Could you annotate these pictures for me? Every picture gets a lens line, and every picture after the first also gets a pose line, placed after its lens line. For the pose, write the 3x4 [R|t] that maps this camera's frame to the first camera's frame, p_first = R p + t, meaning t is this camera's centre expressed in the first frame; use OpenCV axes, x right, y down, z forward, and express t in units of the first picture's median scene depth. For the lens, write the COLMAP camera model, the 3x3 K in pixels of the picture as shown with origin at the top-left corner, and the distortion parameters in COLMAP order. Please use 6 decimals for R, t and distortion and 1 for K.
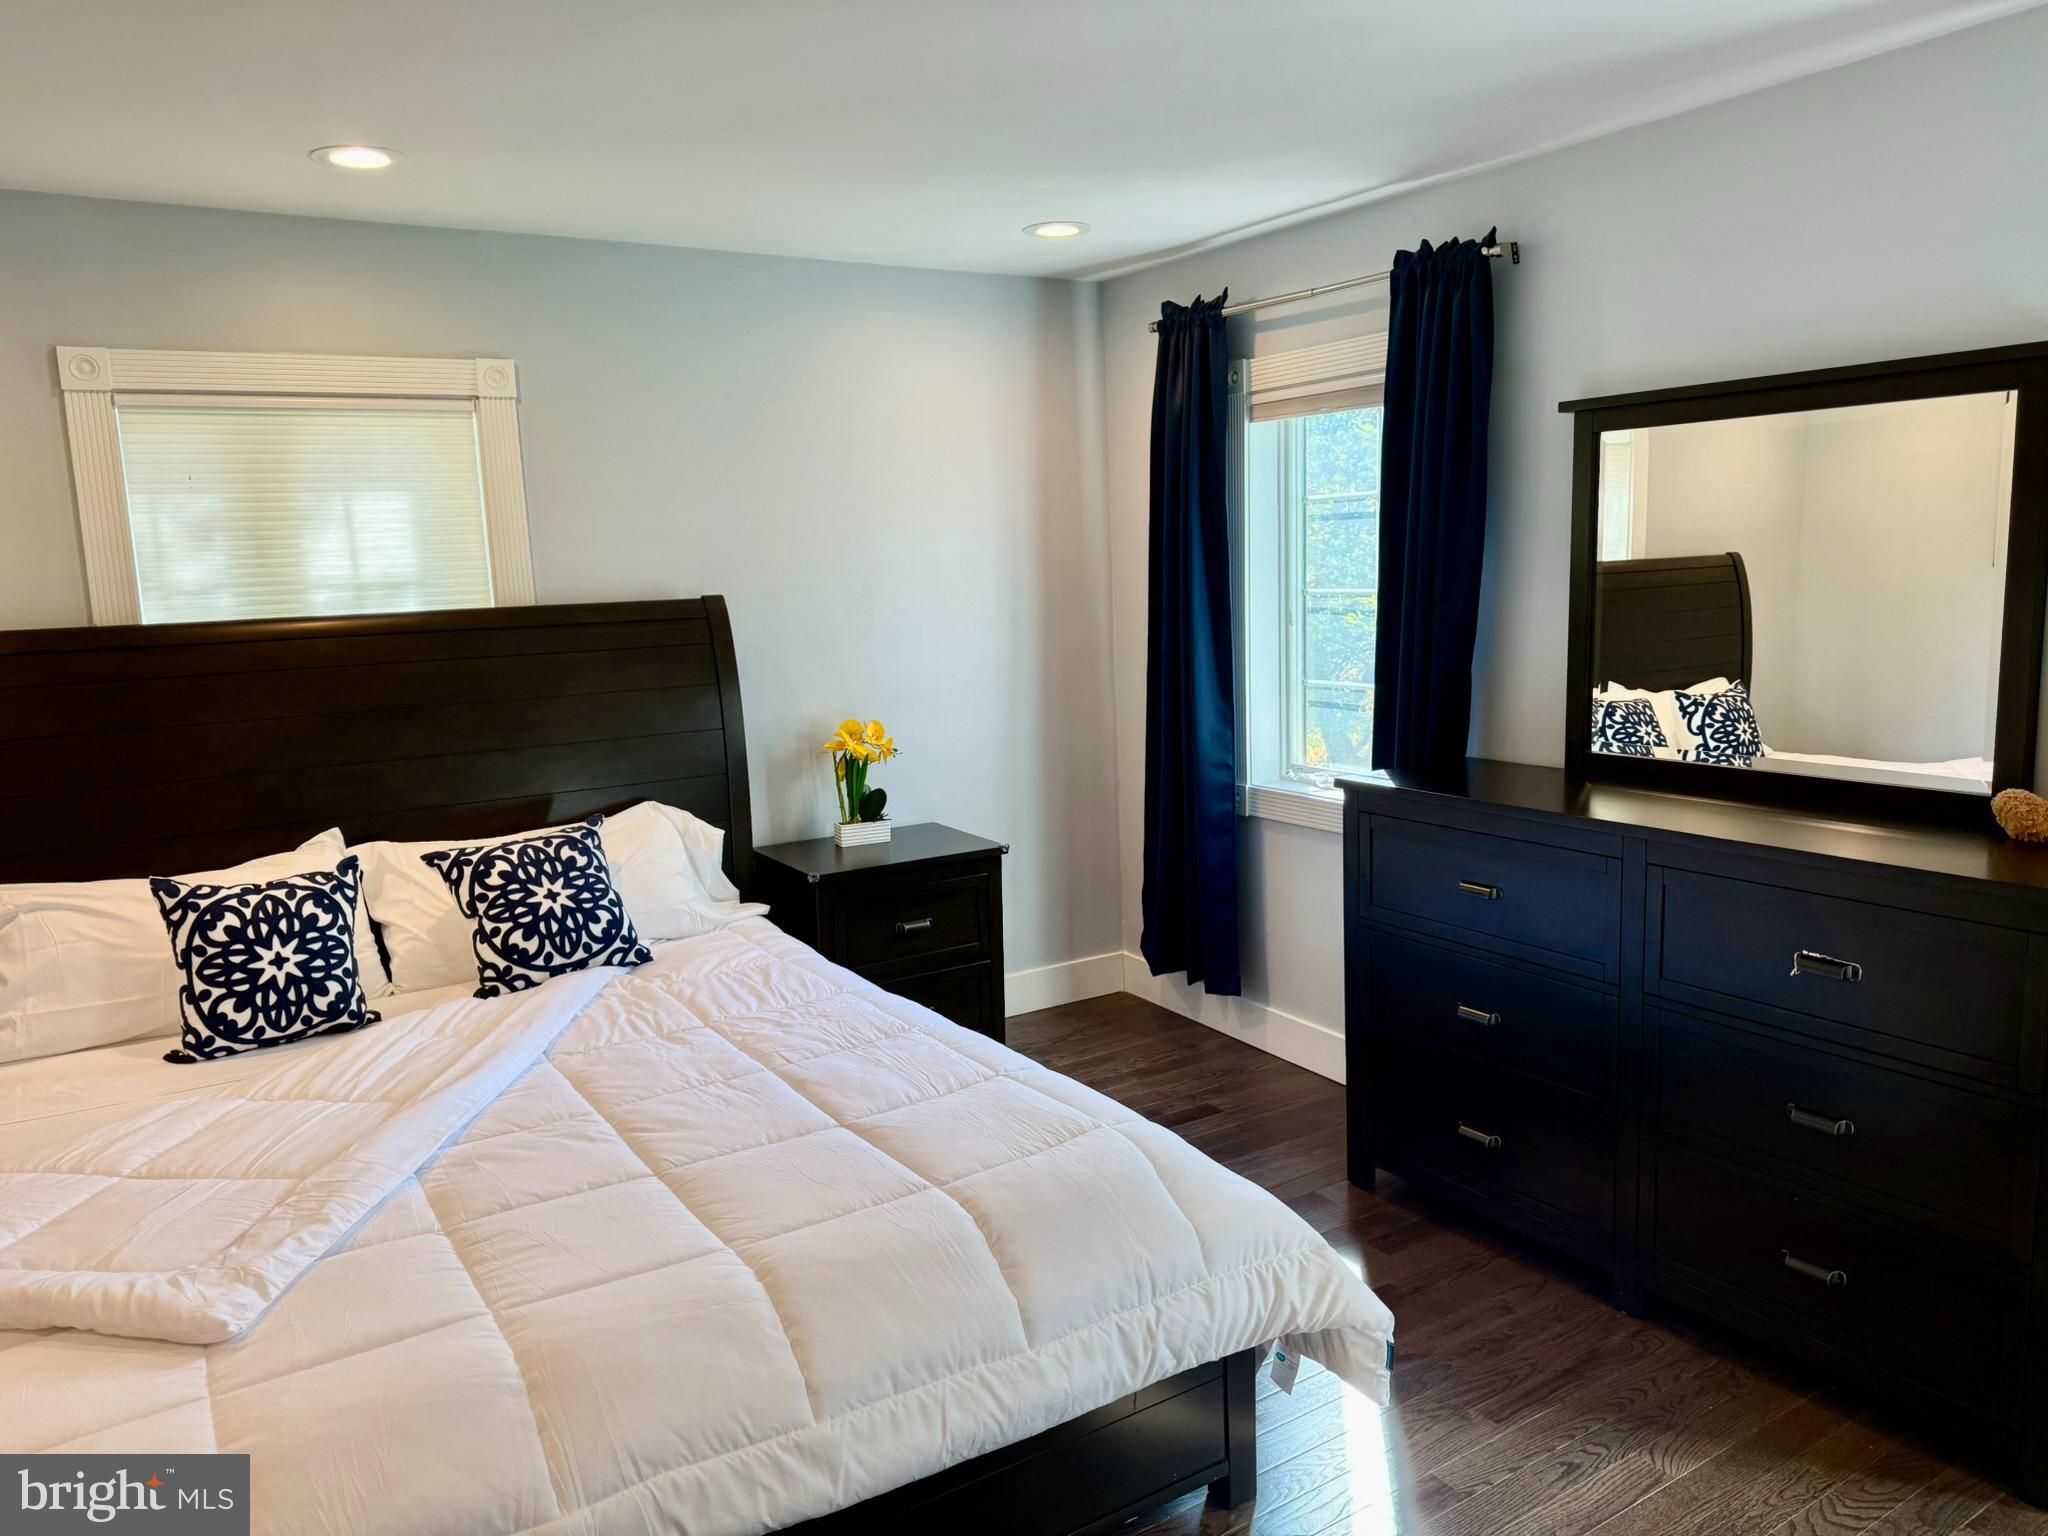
lens RADIAL K [[1435.4, 0, 1011.2], [0, 1435.4, 765.5], [0, 0, 1]] dist [0.066310, -0.083276]
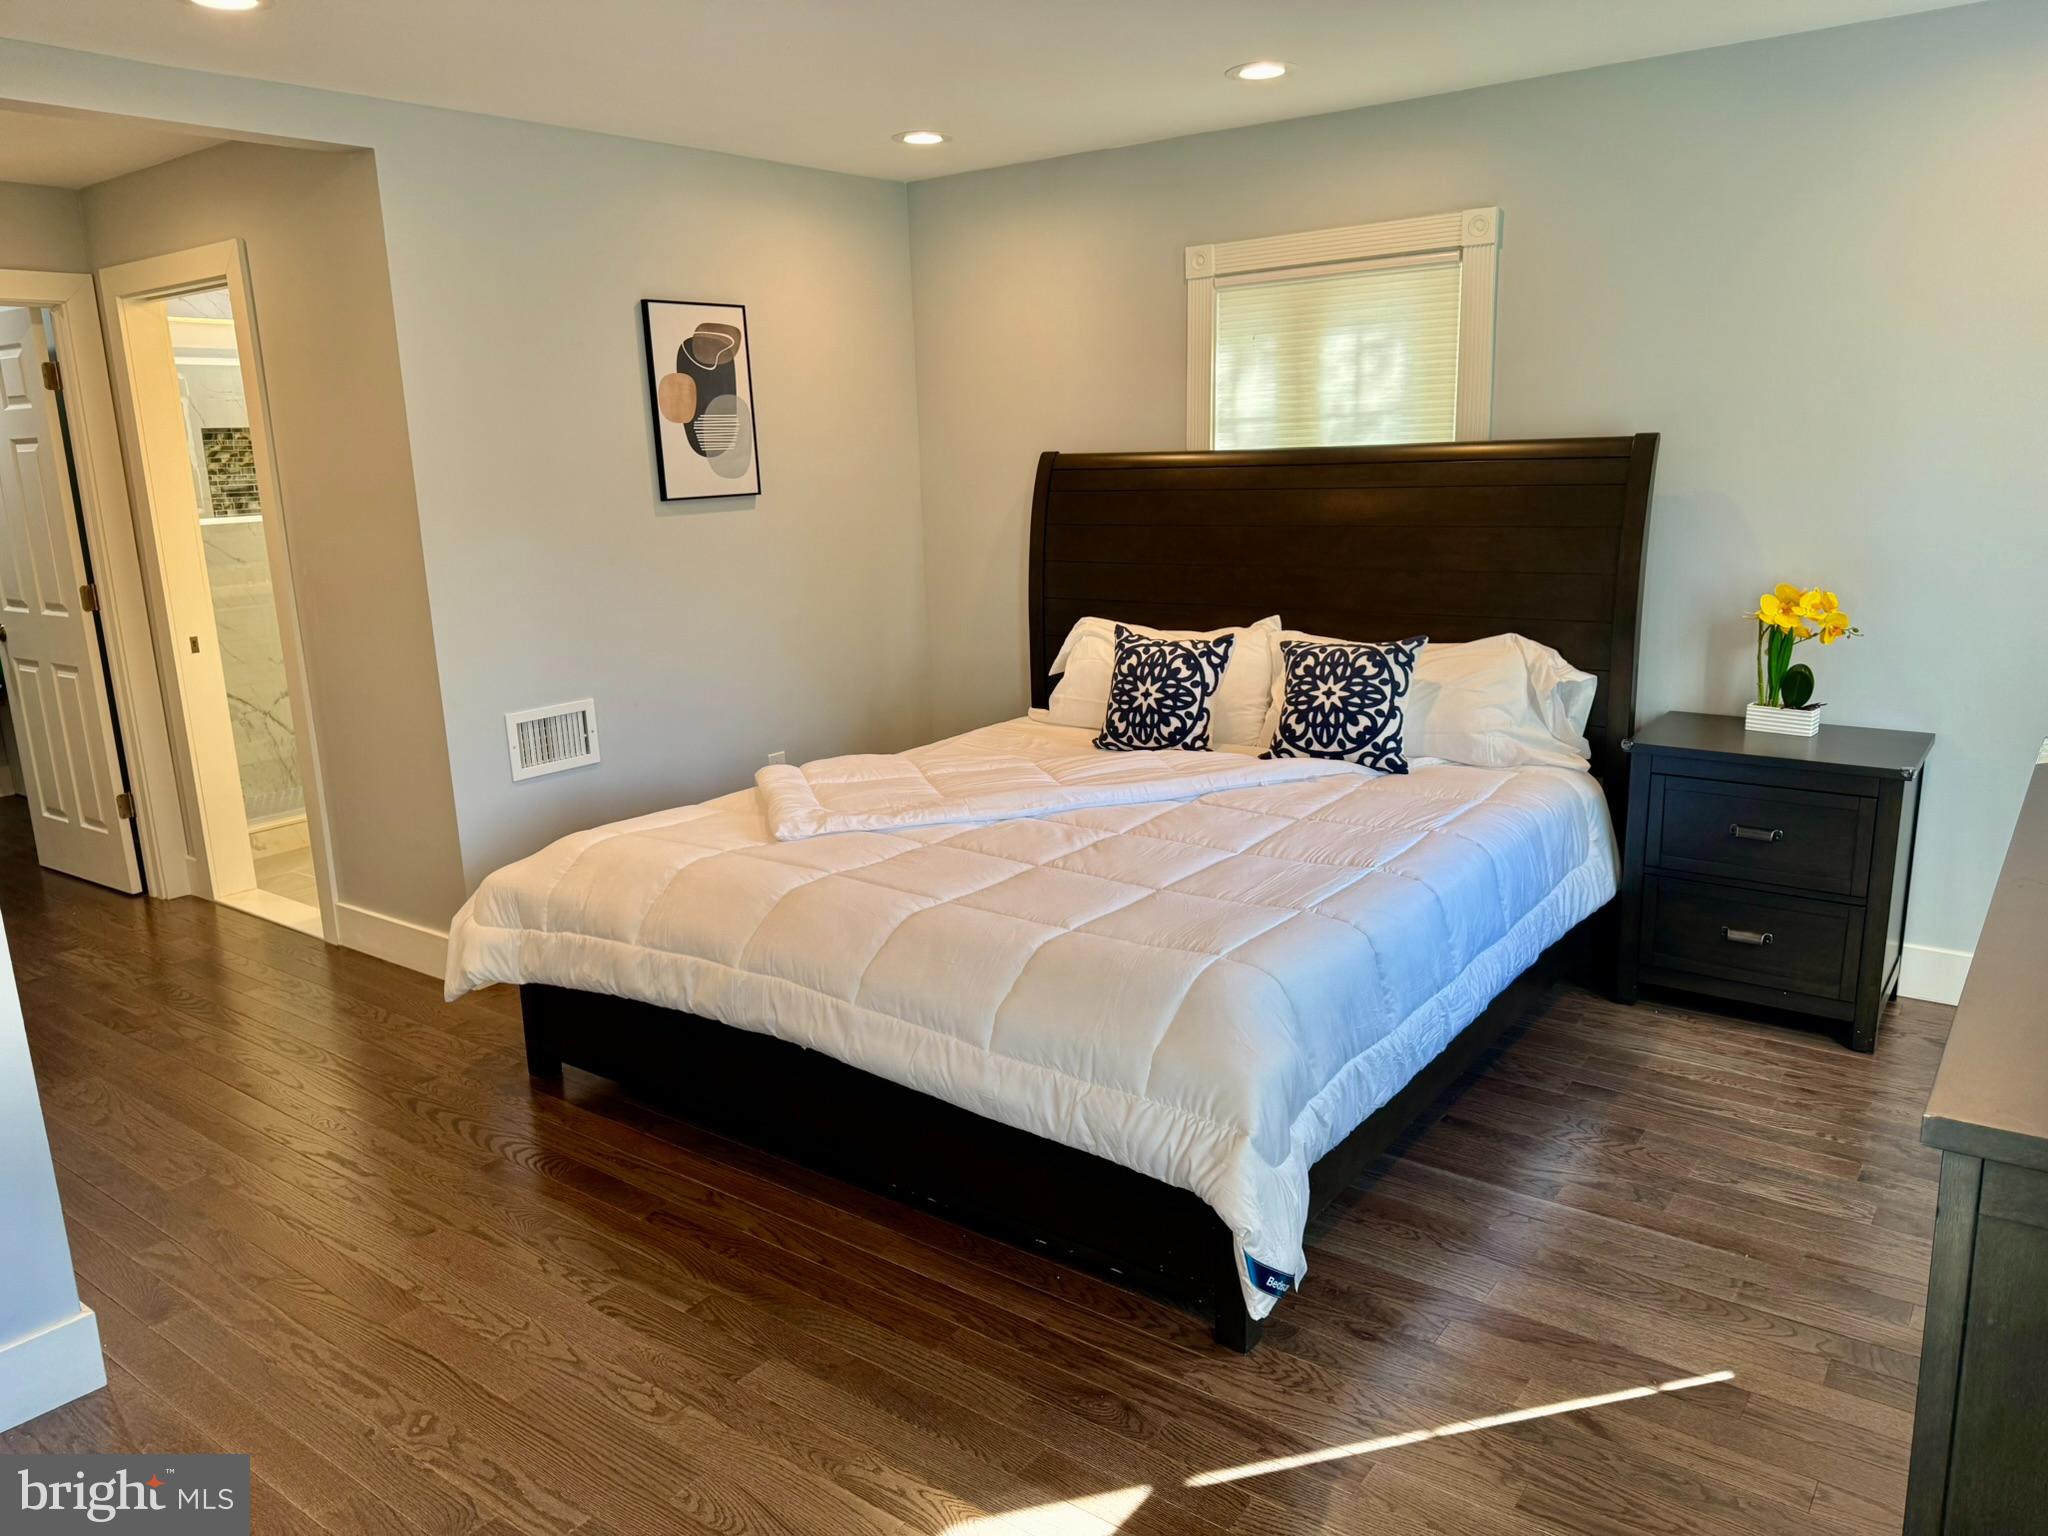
lens RADIAL K [[1435.4, 0, 1028.8], [0, 1435.4, 765.4], [0, 0, 1]] dist [0.066310, -0.083276]
pose [[0.355960, 0.226354, -0.906673, 0.667667], [-0.124016, 0.973082, 0.194245, -0.050258], [0.926236, 0.043299, 0.374450, 0.332722]]
